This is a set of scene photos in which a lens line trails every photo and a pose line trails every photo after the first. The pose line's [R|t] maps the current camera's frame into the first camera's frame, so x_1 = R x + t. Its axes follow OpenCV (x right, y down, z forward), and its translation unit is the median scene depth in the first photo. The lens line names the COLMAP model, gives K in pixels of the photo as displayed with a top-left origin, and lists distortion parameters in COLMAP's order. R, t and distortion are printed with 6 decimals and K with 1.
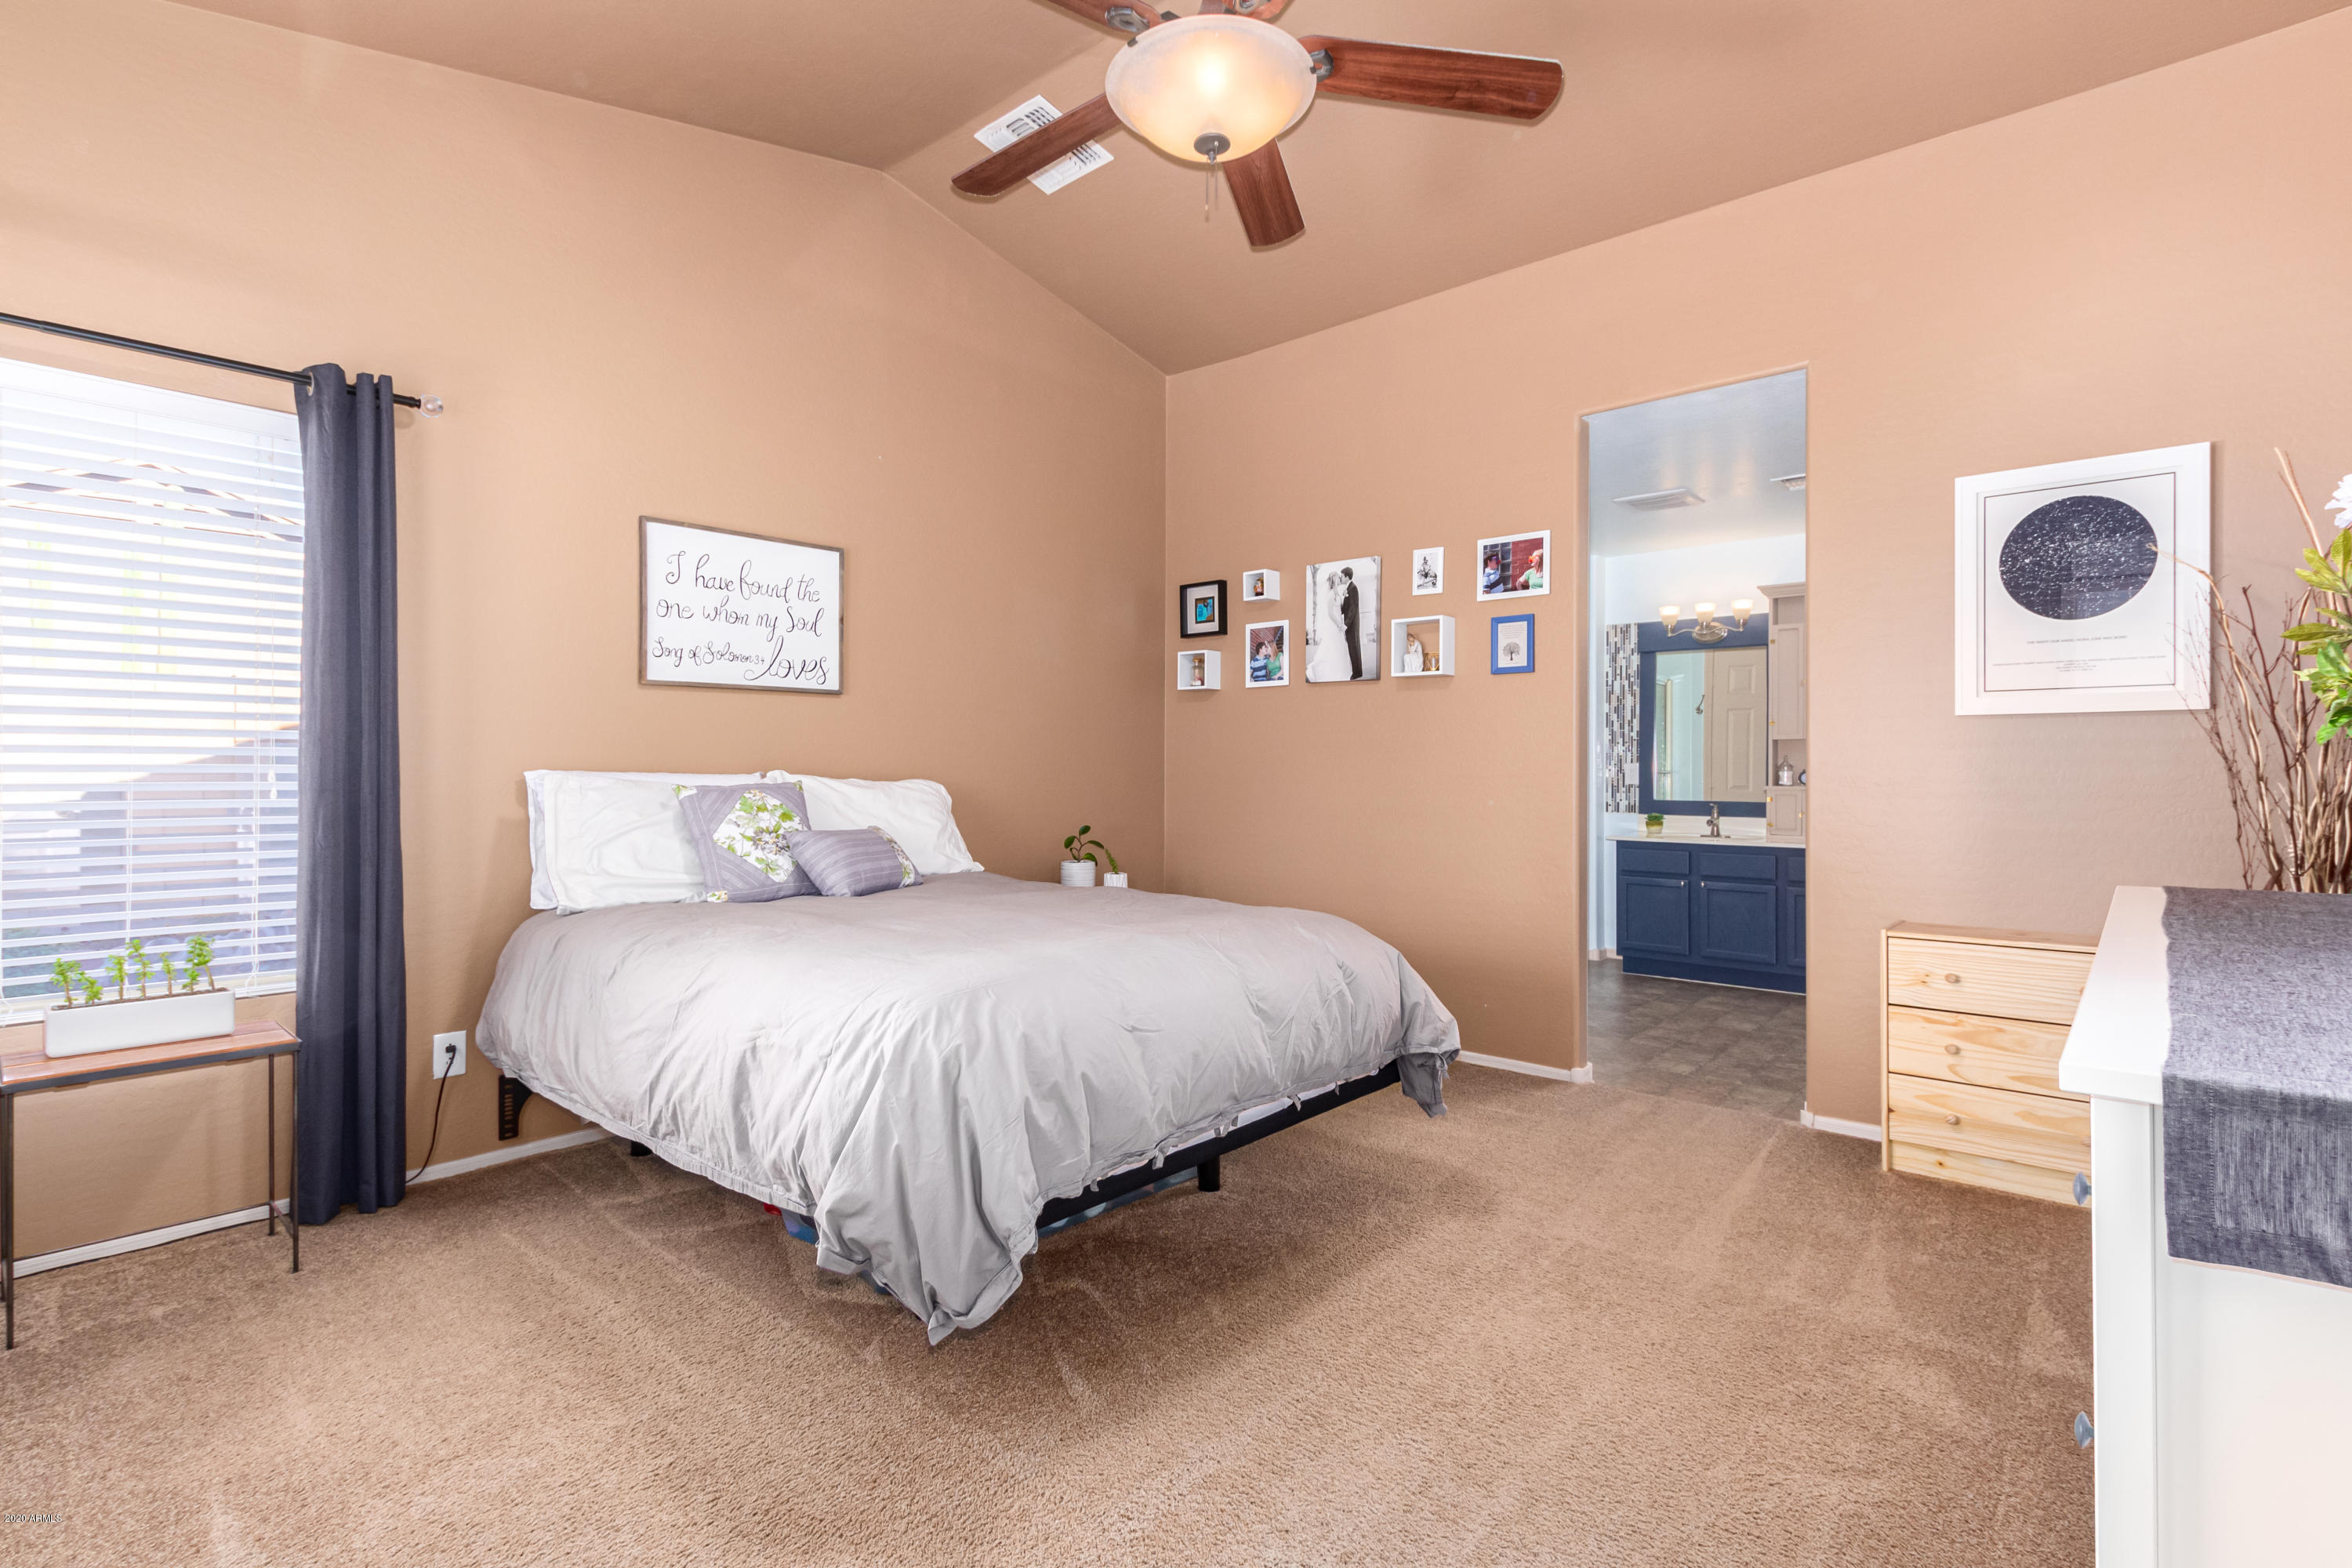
lens RADIAL K [[1082.8, 0, 1189.0], [0, 1082.8, 768.0], [0, 0, 1]] dist [-0.003535, -0.000412]
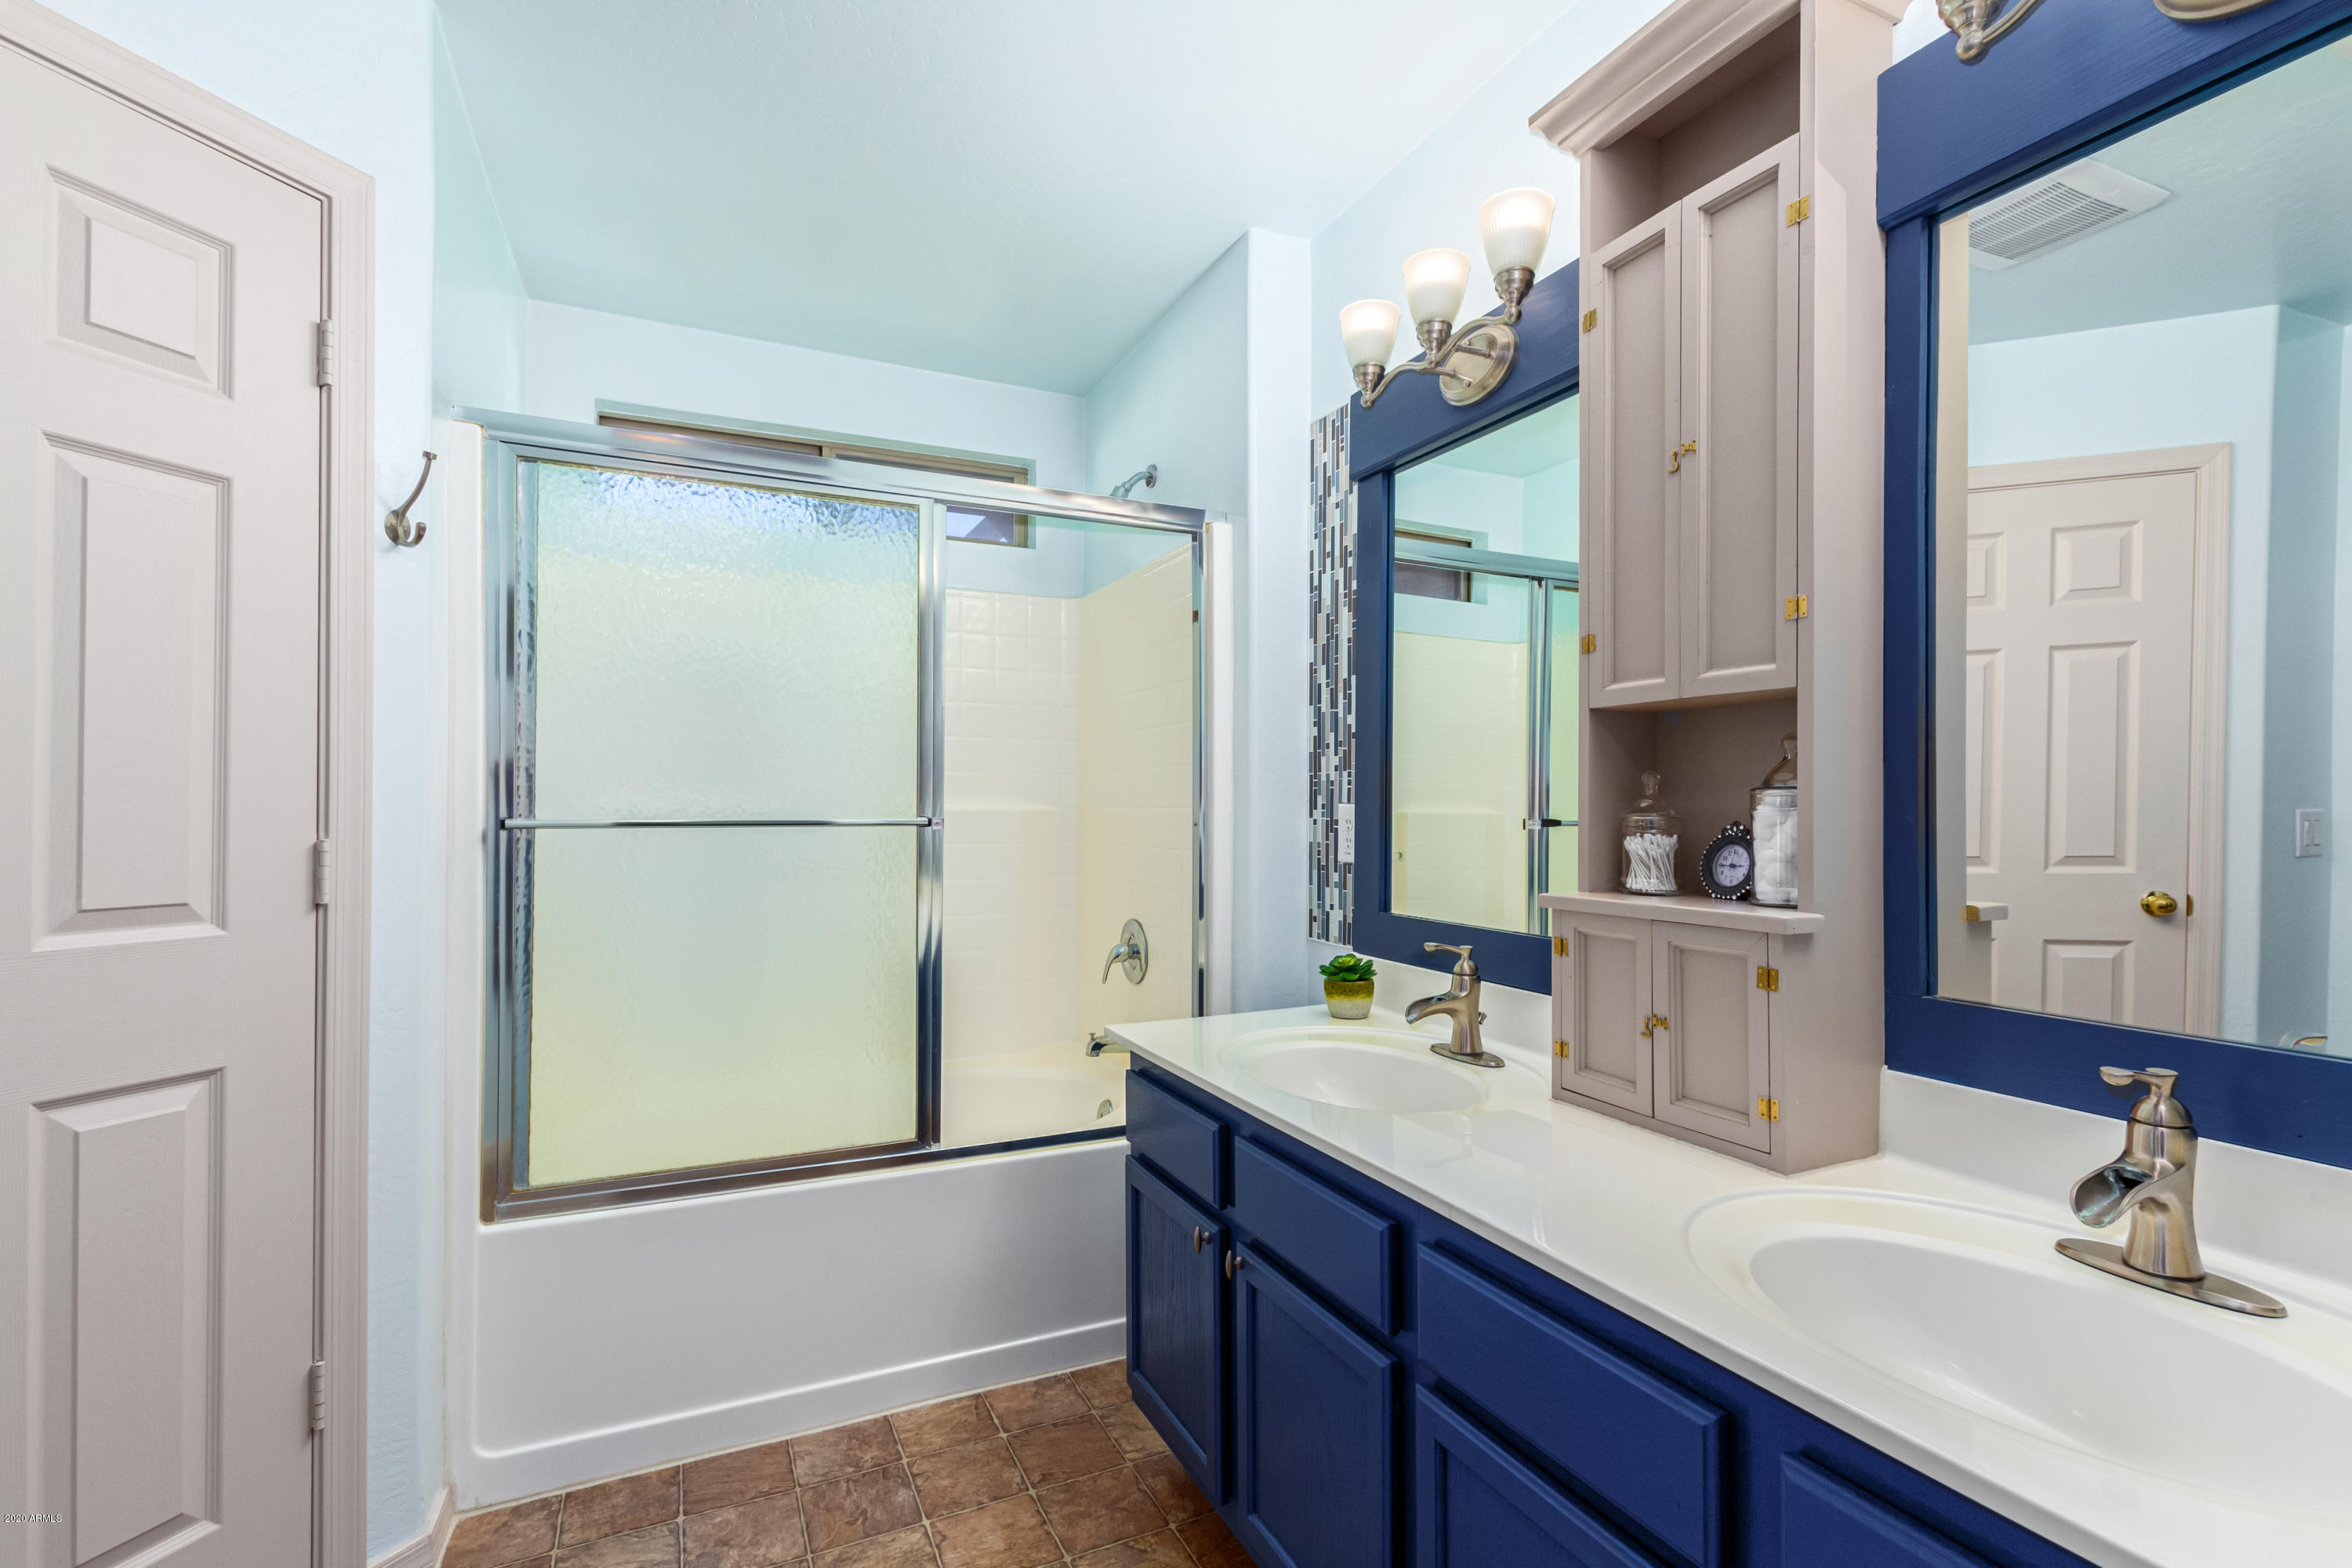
lens RADIAL K [[1082.8, 0, 1165.3], [0, 1082.8, 804.3], [0, 0, 1]] dist [-0.003535, -0.000412]
pose [[0.912734, 0.000738, -0.408554, 0.493364], [-0.003334, 0.999979, -0.005642, -0.001774], [0.408541, 0.006512, 0.912717, 0.653445]]
